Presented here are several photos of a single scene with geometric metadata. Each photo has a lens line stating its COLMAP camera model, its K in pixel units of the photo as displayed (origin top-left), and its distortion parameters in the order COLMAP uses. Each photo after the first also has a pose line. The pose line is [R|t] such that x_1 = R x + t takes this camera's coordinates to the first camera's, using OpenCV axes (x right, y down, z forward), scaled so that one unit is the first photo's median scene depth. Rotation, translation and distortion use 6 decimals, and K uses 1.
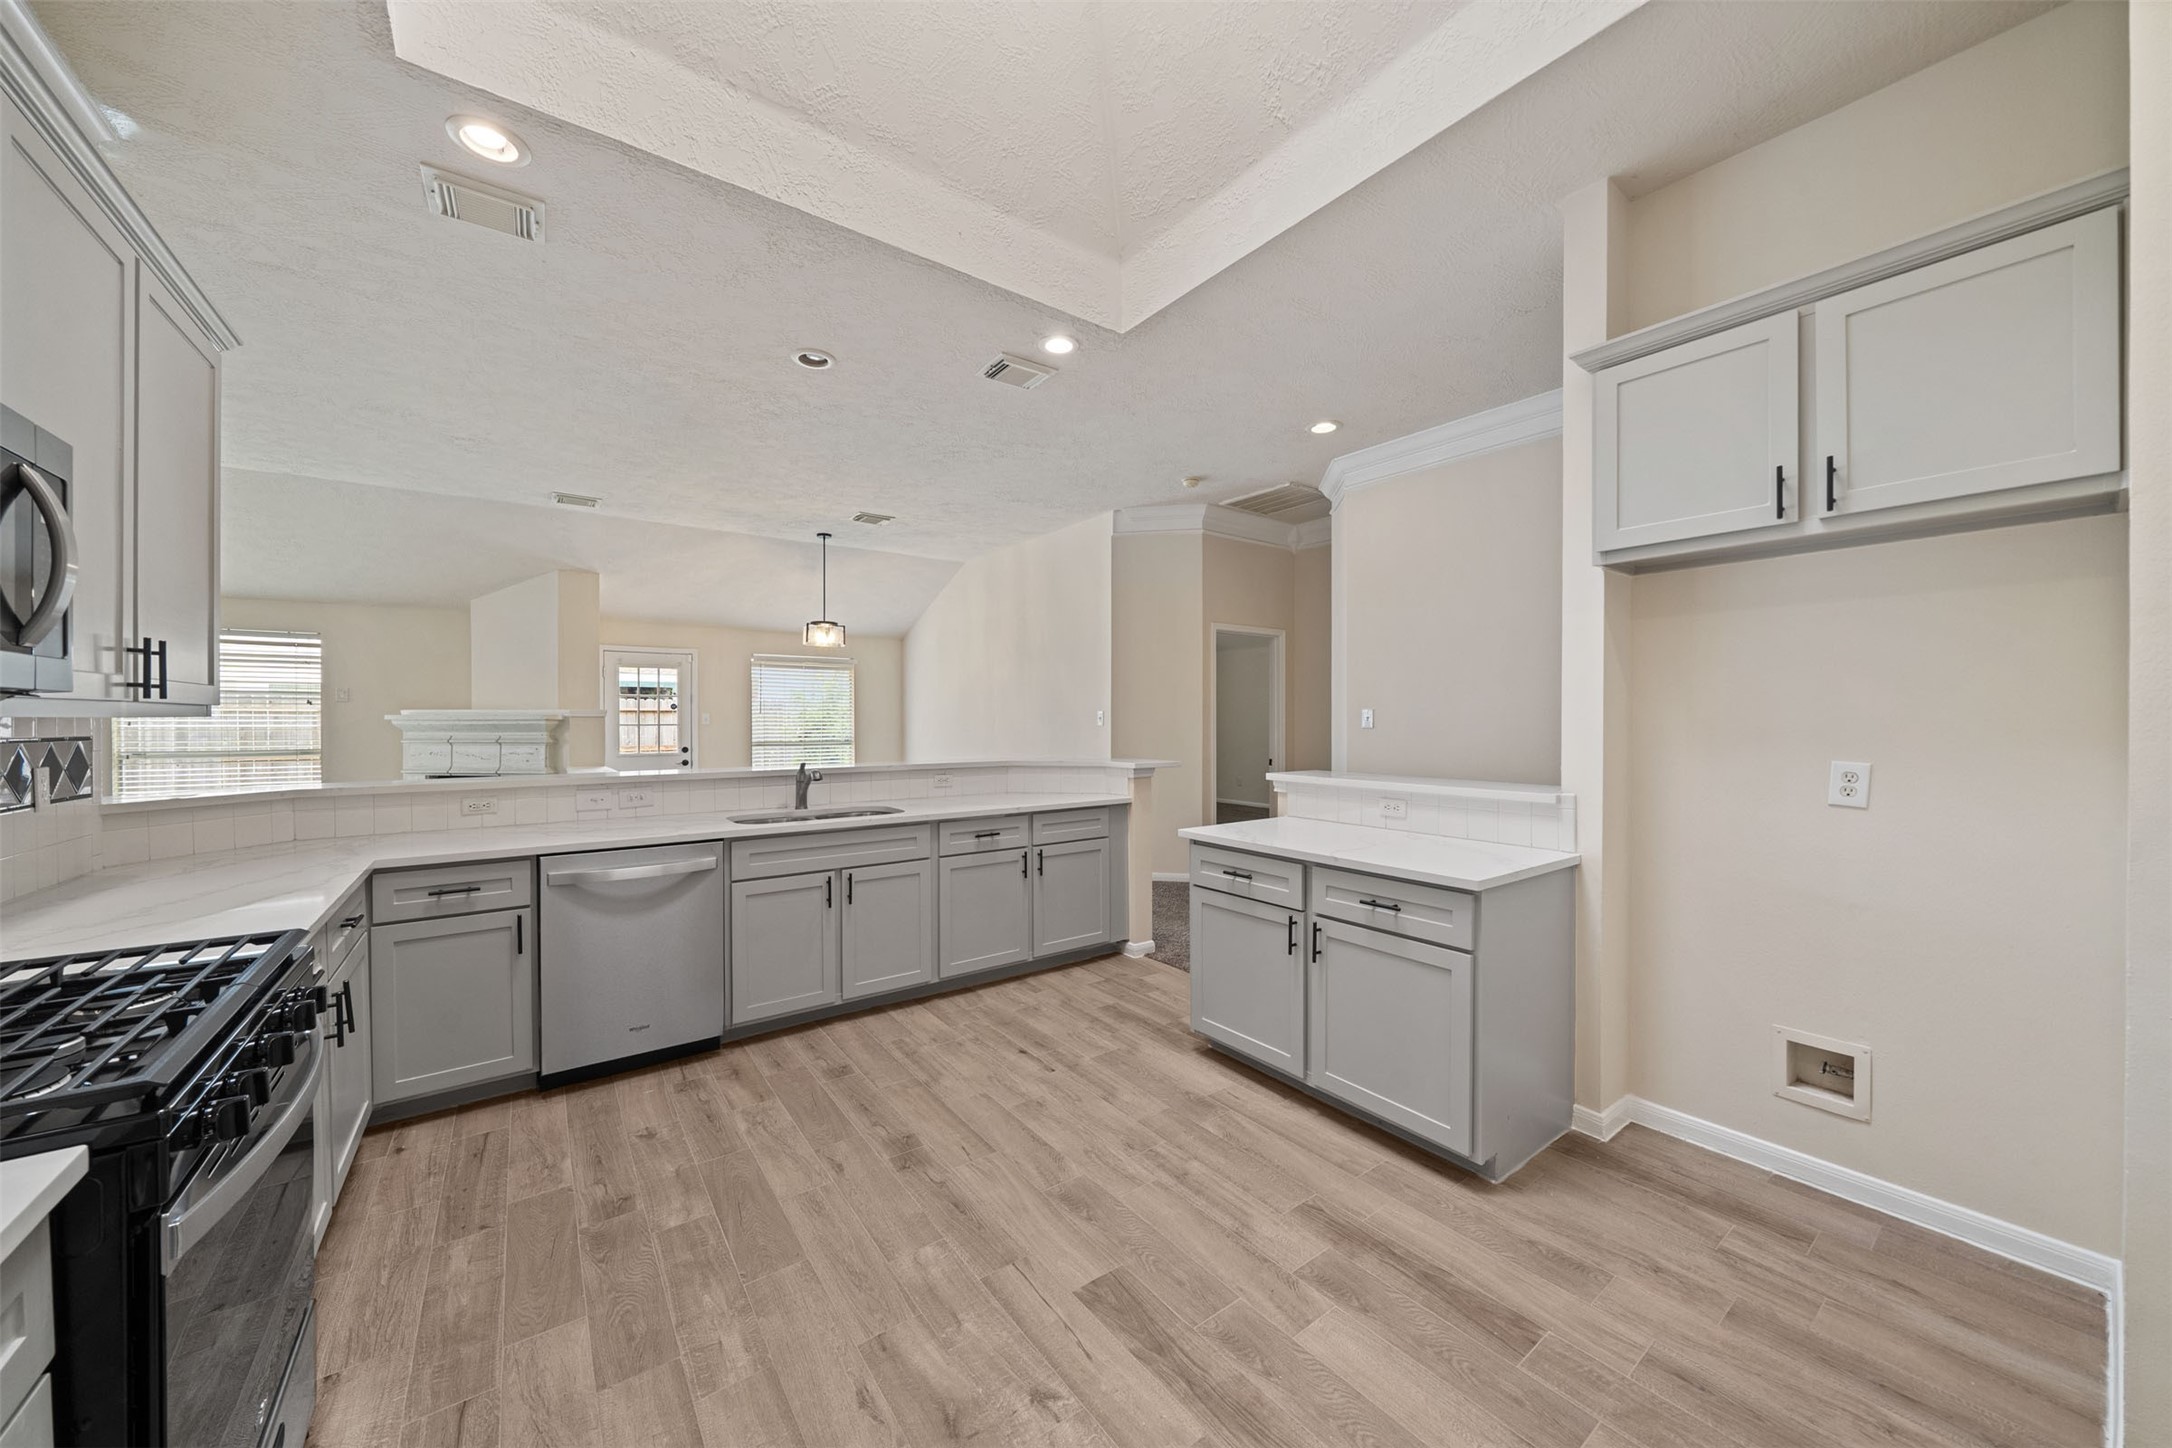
lens RADIAL K [[760.8, 0, 1064.7], [0, 760.8, 722.3], [0, 0, 1]] dist [-0.004543, -0.000146]
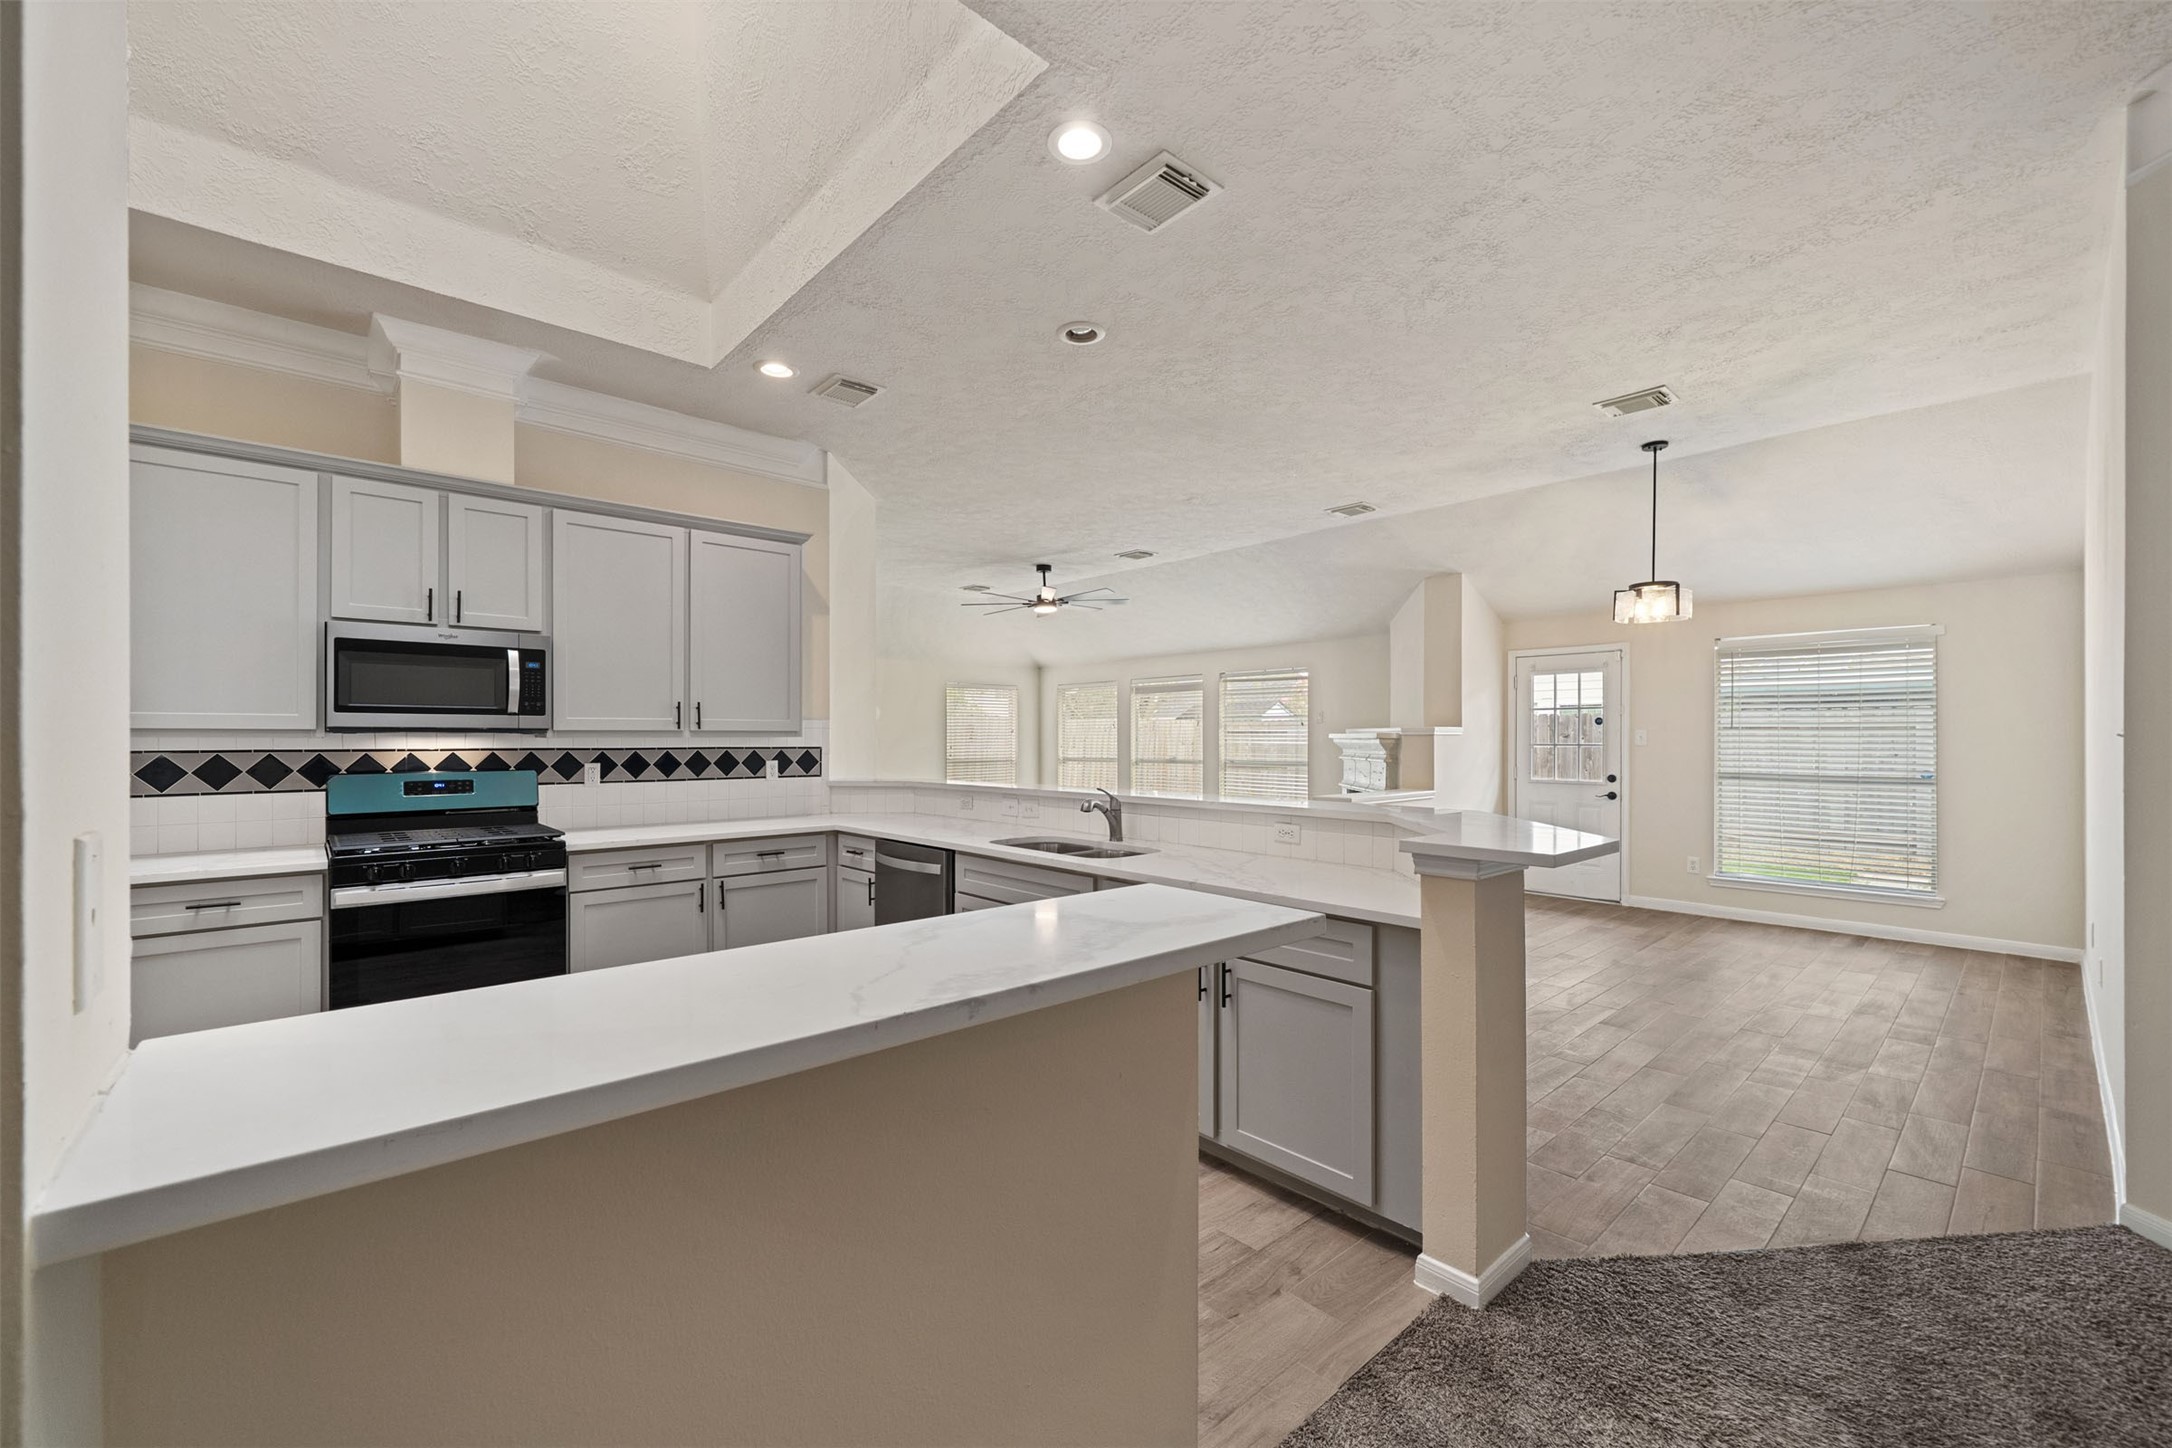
lens RADIAL K [[868.2, 0, 1083.7], [0, 868.2, 735.0], [0, 0, 1]] dist [-0.001931, -0.000183]
pose [[0.107594, -0.002077, -0.994193, 0.868217], [-0.004243, 0.999988, -0.002548, -0.007493], [0.994186, 0.004493, 0.107584, 1.147920]]
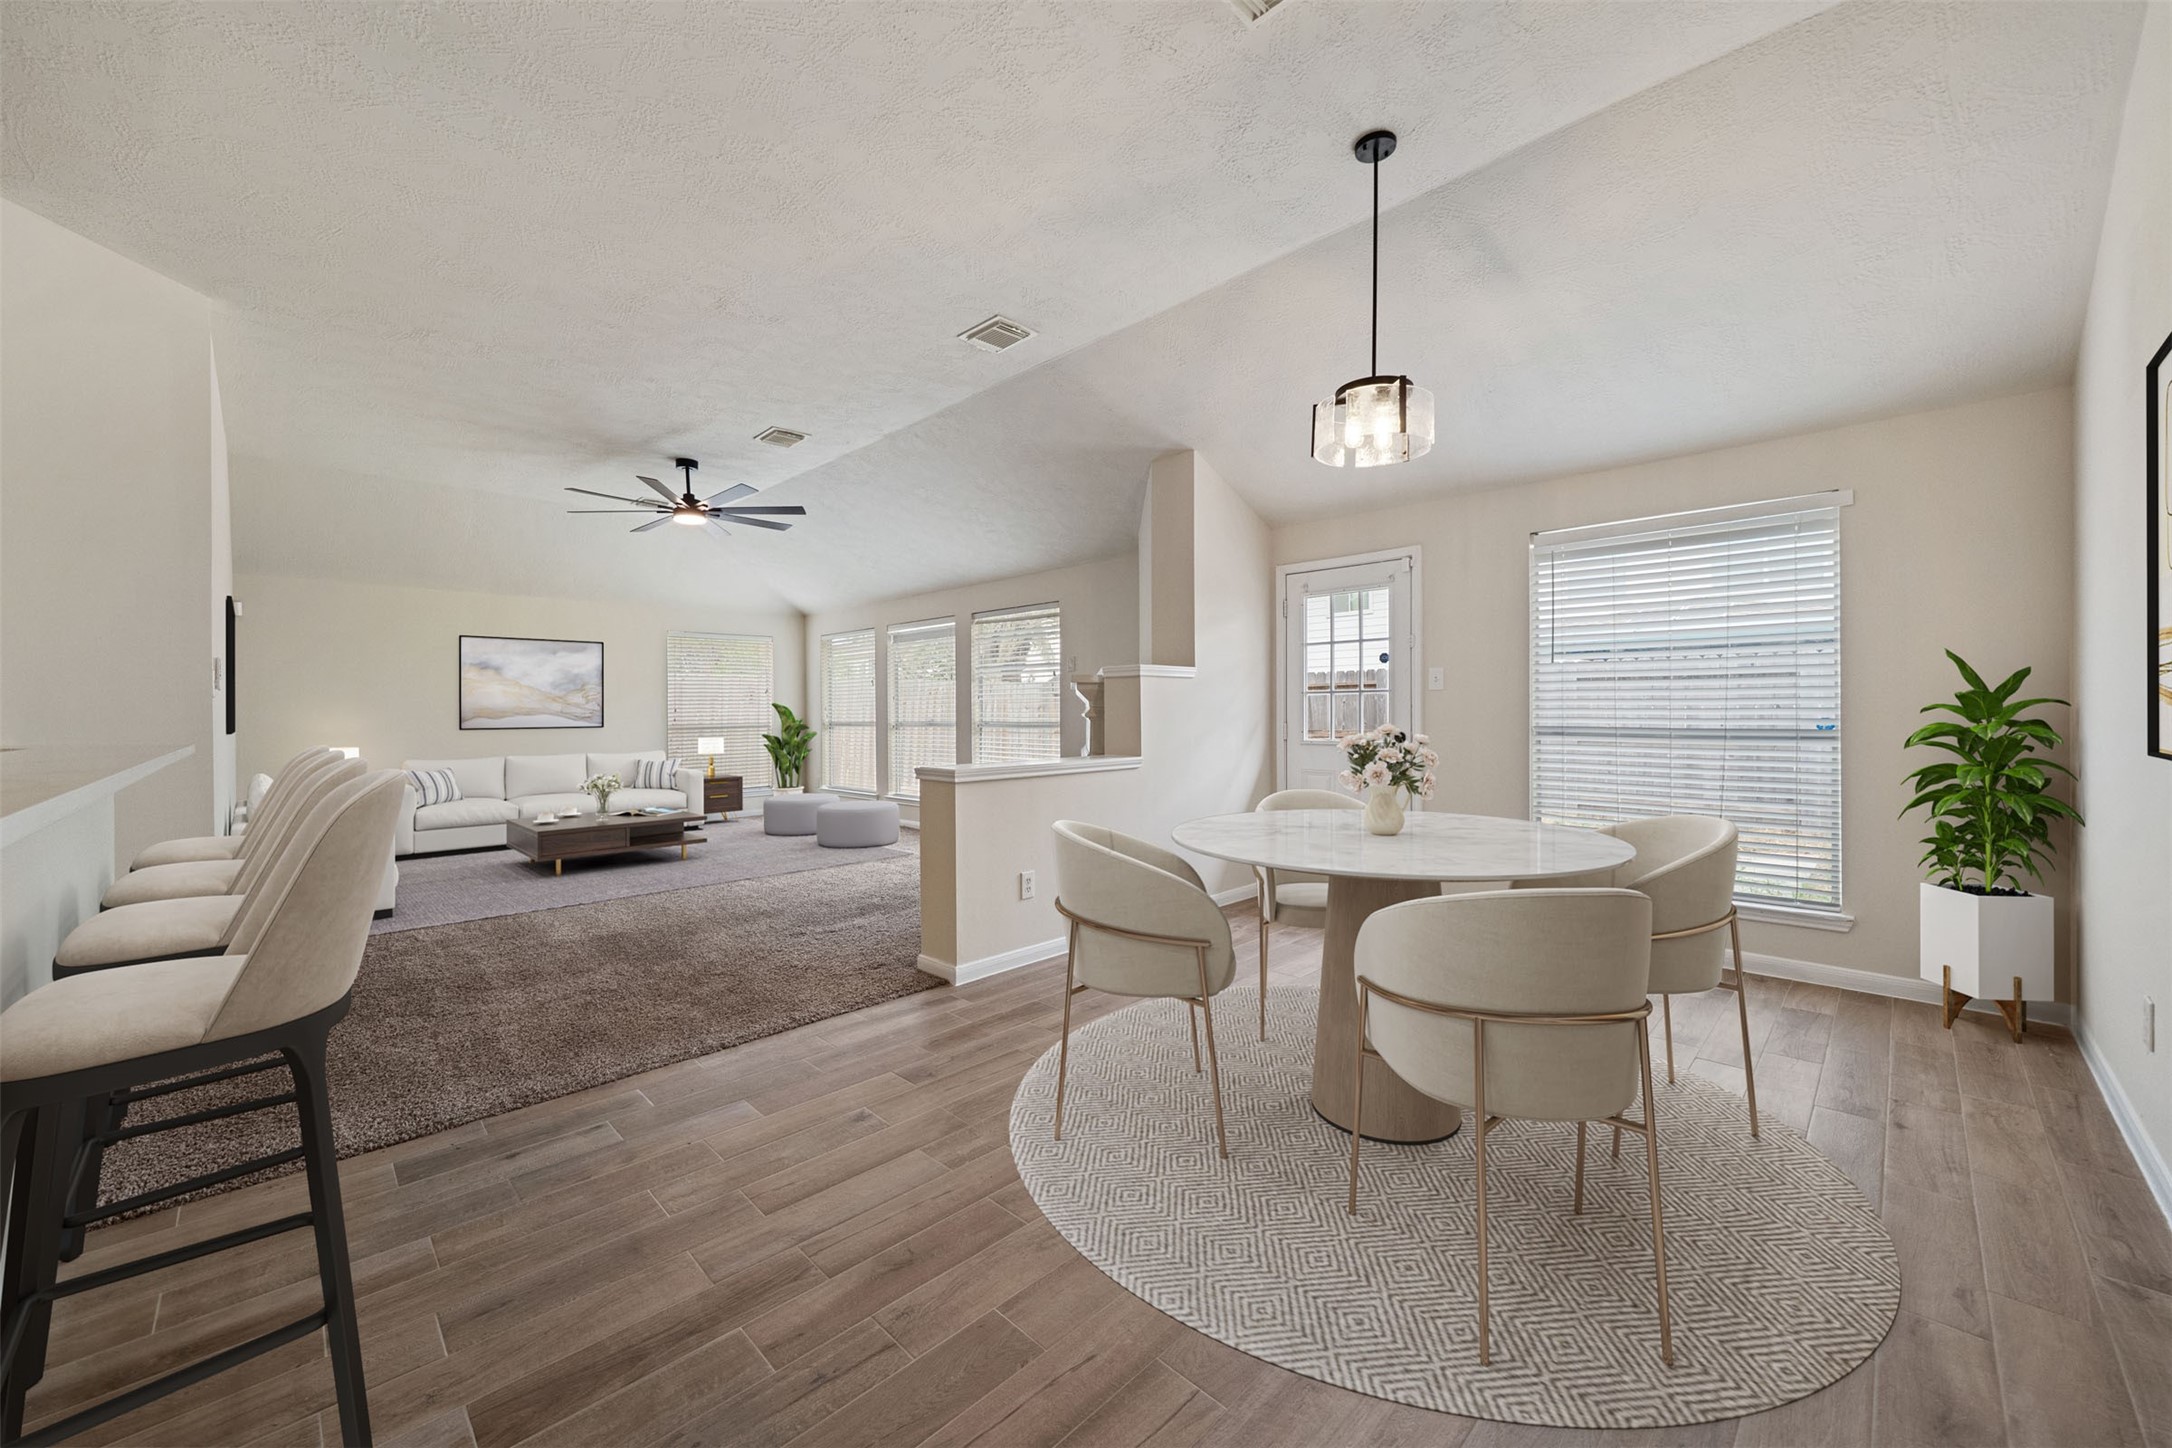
lens RADIAL K [[821.3, 0, 1083.2], [0, 821.3, 718.2], [0, 0, 1]] dist [-0.005395, 0.000551]
pose [[0.157052, 0.007576, -0.987561, 0.107979], [0.002232, 0.999965, 0.008026, 0.051043], [0.987588, -0.003465, 0.157030, 2.027156]]
